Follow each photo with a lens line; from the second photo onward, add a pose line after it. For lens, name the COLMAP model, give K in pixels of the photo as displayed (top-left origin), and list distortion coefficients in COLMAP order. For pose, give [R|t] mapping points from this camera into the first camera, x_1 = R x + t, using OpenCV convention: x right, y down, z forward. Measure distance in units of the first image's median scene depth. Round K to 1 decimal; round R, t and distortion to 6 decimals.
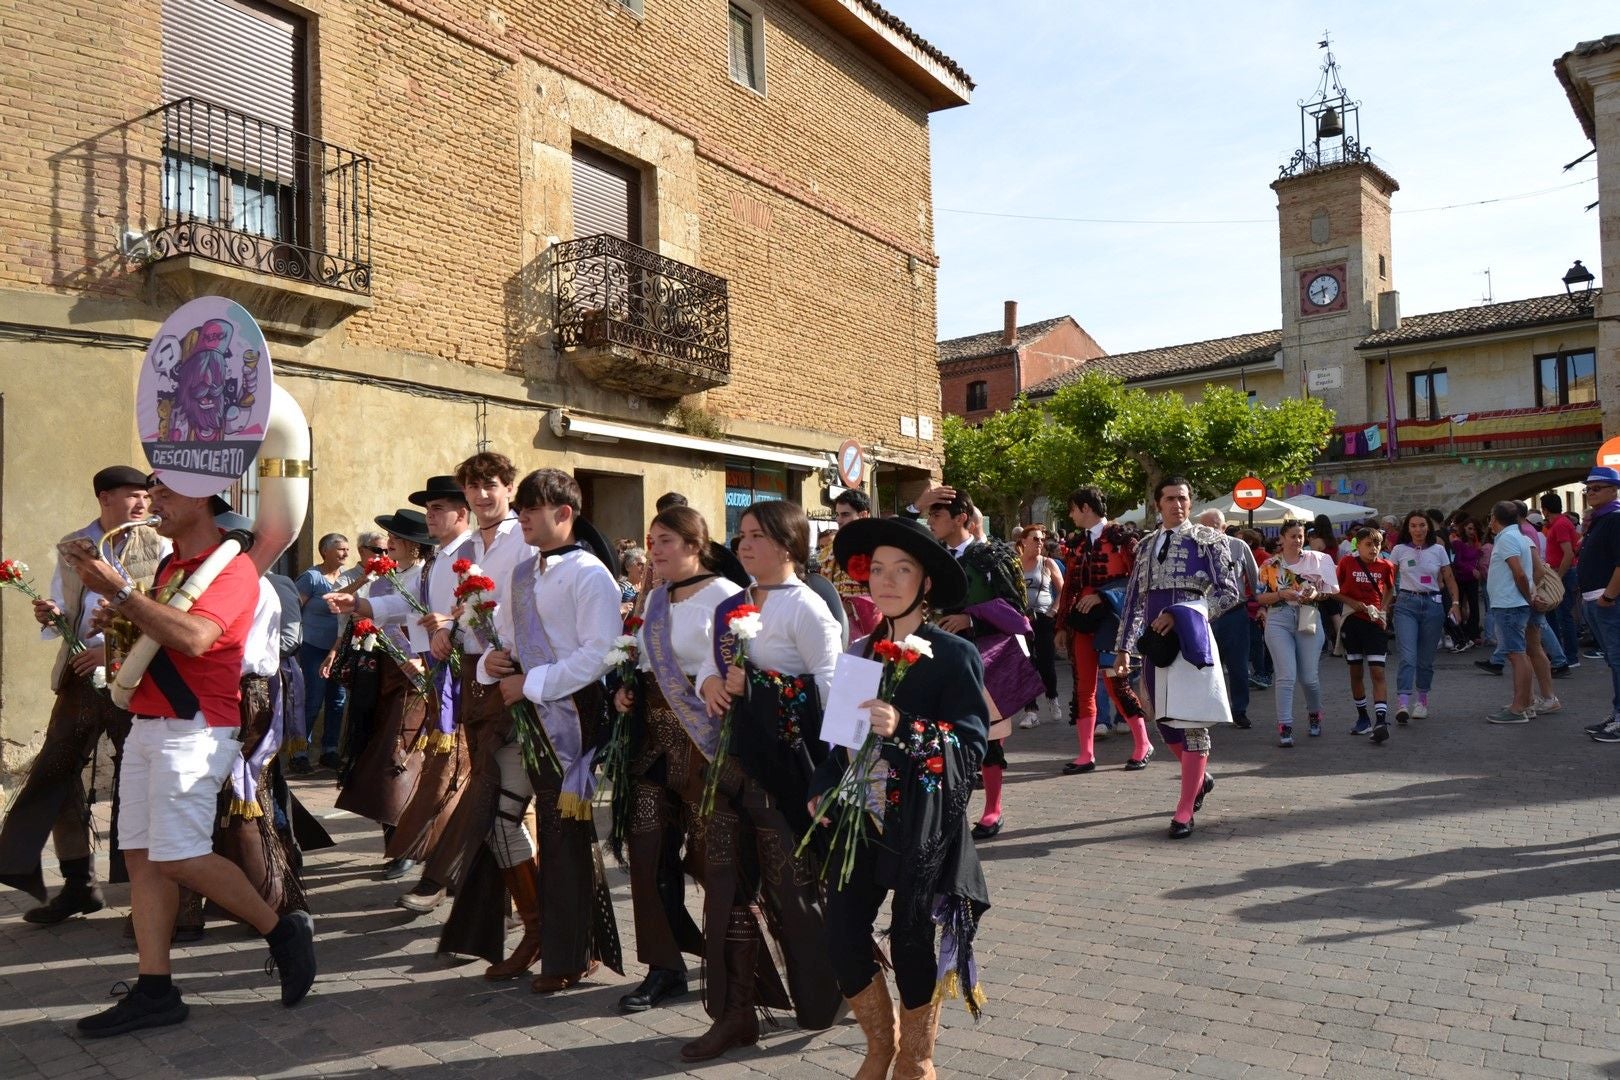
lens RADIAL K [[1264.8, 0, 803.8], [0, 1264.8, 551.8], [0, 0, 1]] dist [-0.017707, 0.011227]
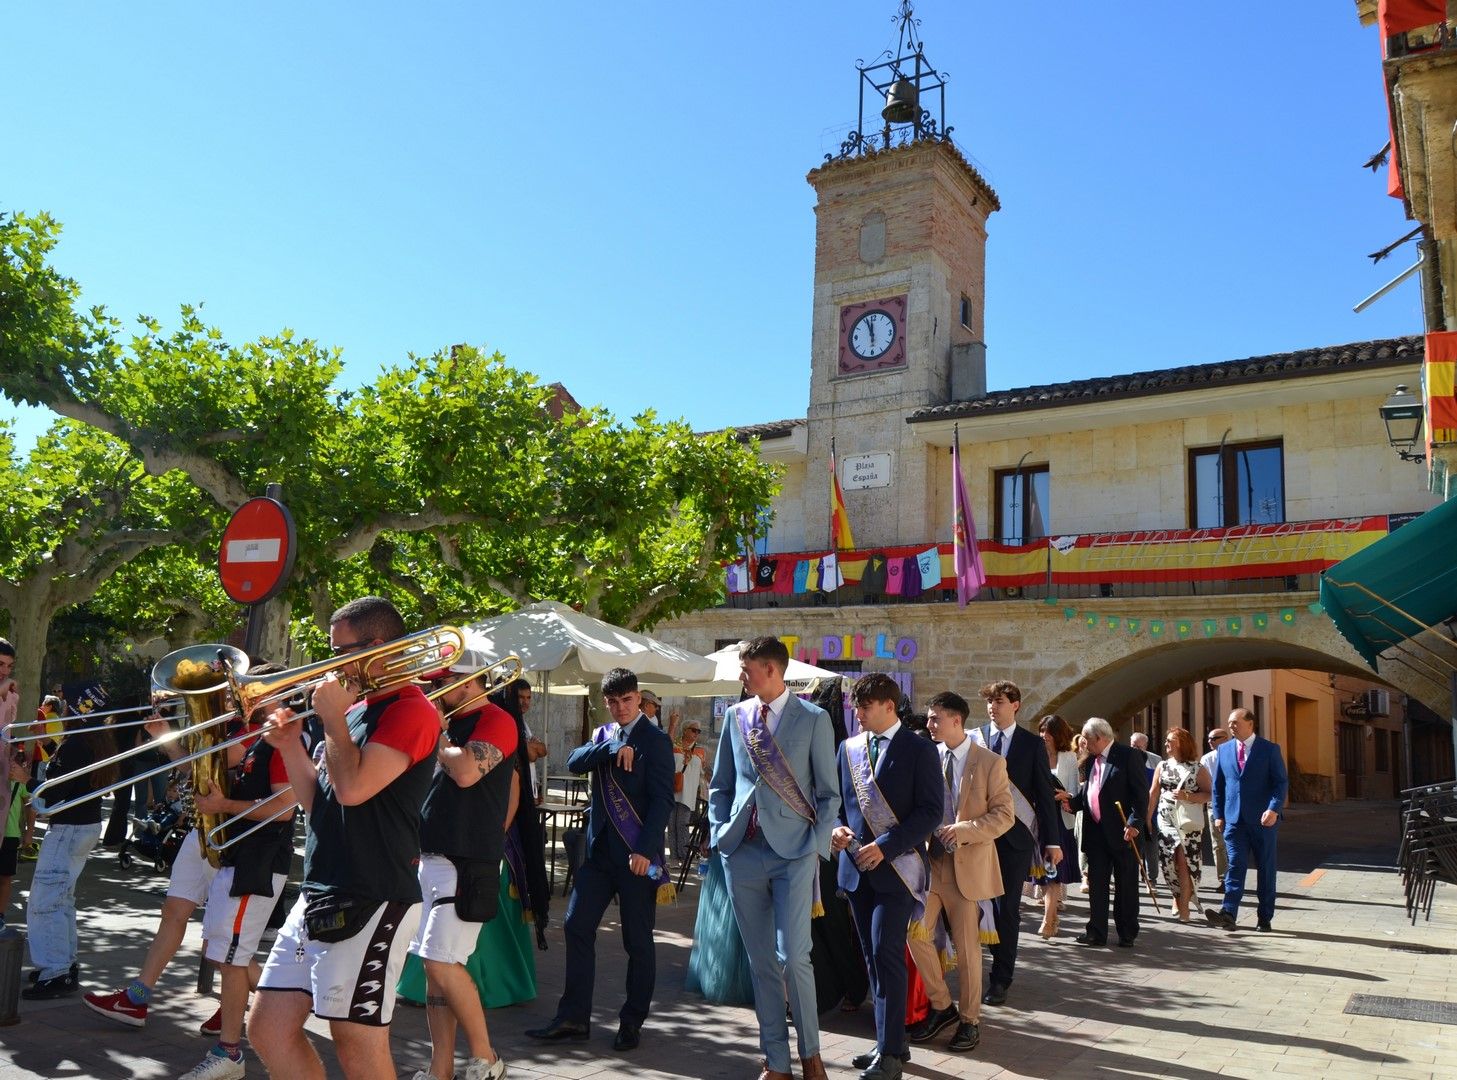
lens RADIAL K [[1163.7, 0, 727.8], [0, 1163.7, 545.5], [0, 0, 1]] dist [0.033198, -0.000911]
pose [[0.987254, 0.082410, 0.136154, 0.328717], [-0.063127, 0.988091, -0.140324, -0.020363], [-0.146097, 0.129940, 0.980699, 0.550720]]
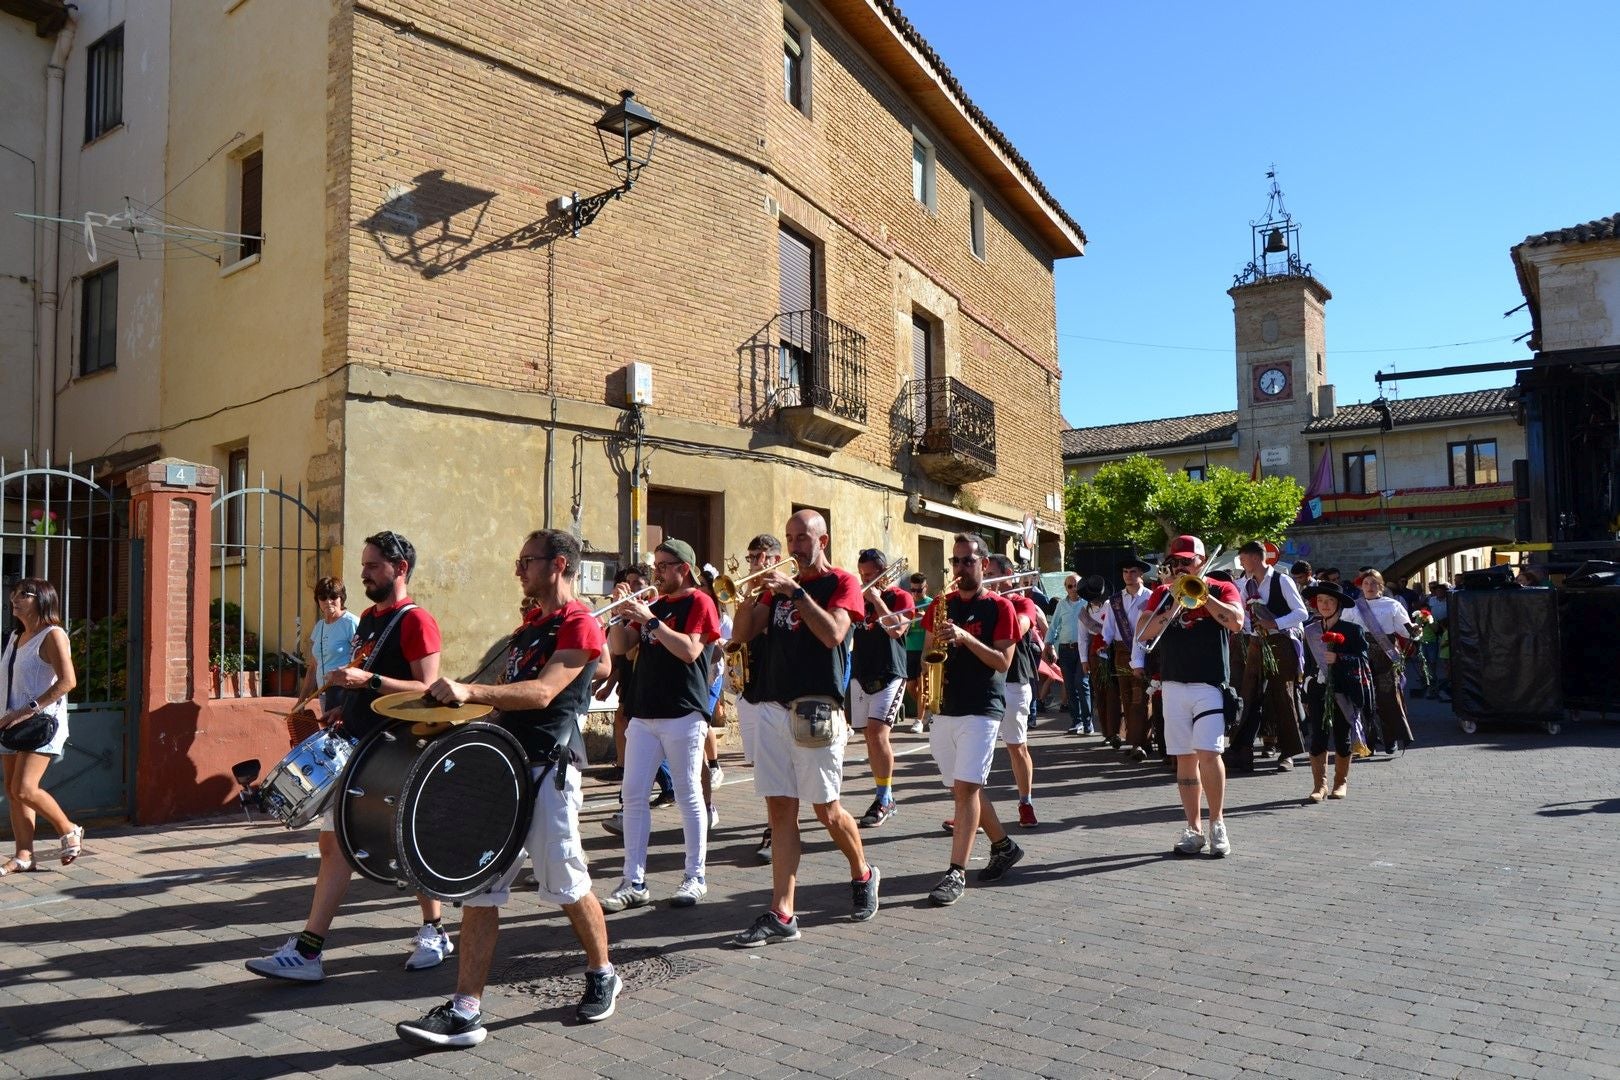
lens RADIAL K [[1264.8, 0, 802.7], [0, 1264.8, 544.0], [0, 0, 1]] dist [-0.017707, 0.011227]
pose [[0.995378, 0.018399, 0.094255, -0.164905], [-0.014287, 0.998924, -0.044116, 0.003667], [-0.094966, 0.042565, 0.994570, -0.156827]]
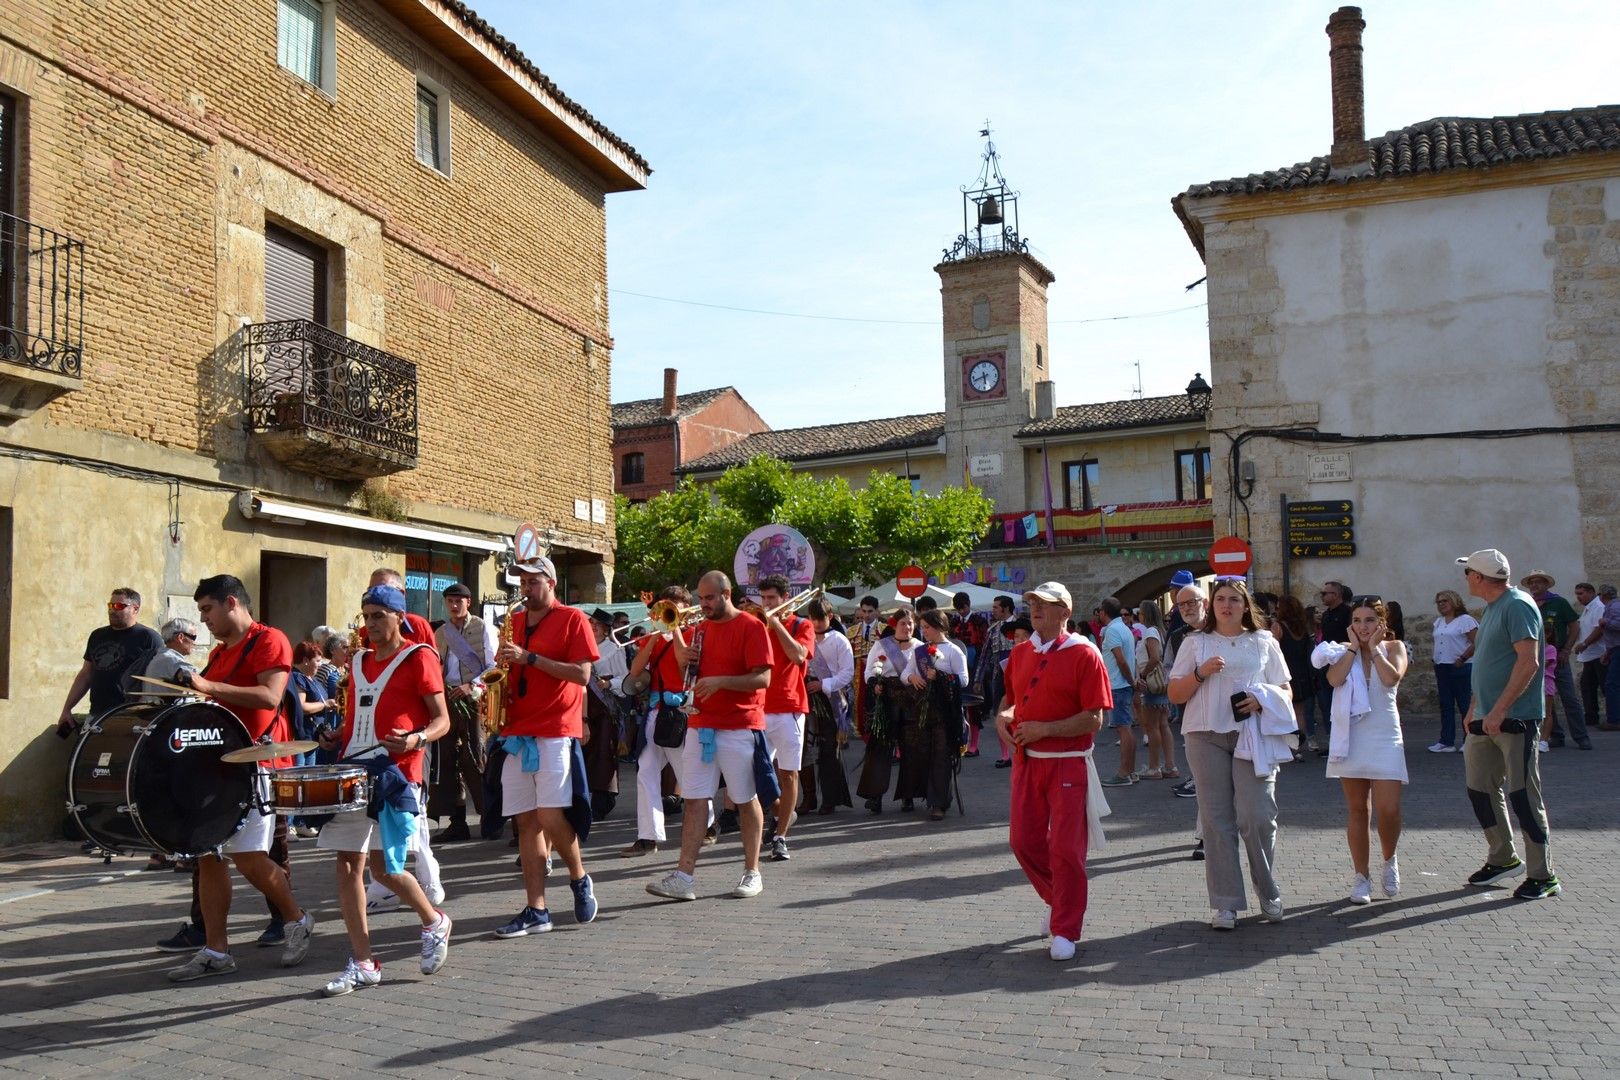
lens RADIAL K [[1457.8, 0, 804.9], [0, 1457.8, 549.3], [0, 0, 1]] dist [-0.019545, 0.014847]
pose [[0.965416, 0.021558, 0.259821, -0.024346], [-0.005635, 0.998068, -0.061875, 0.000426], [-0.260653, 0.058271, 0.963672, -0.075795]]
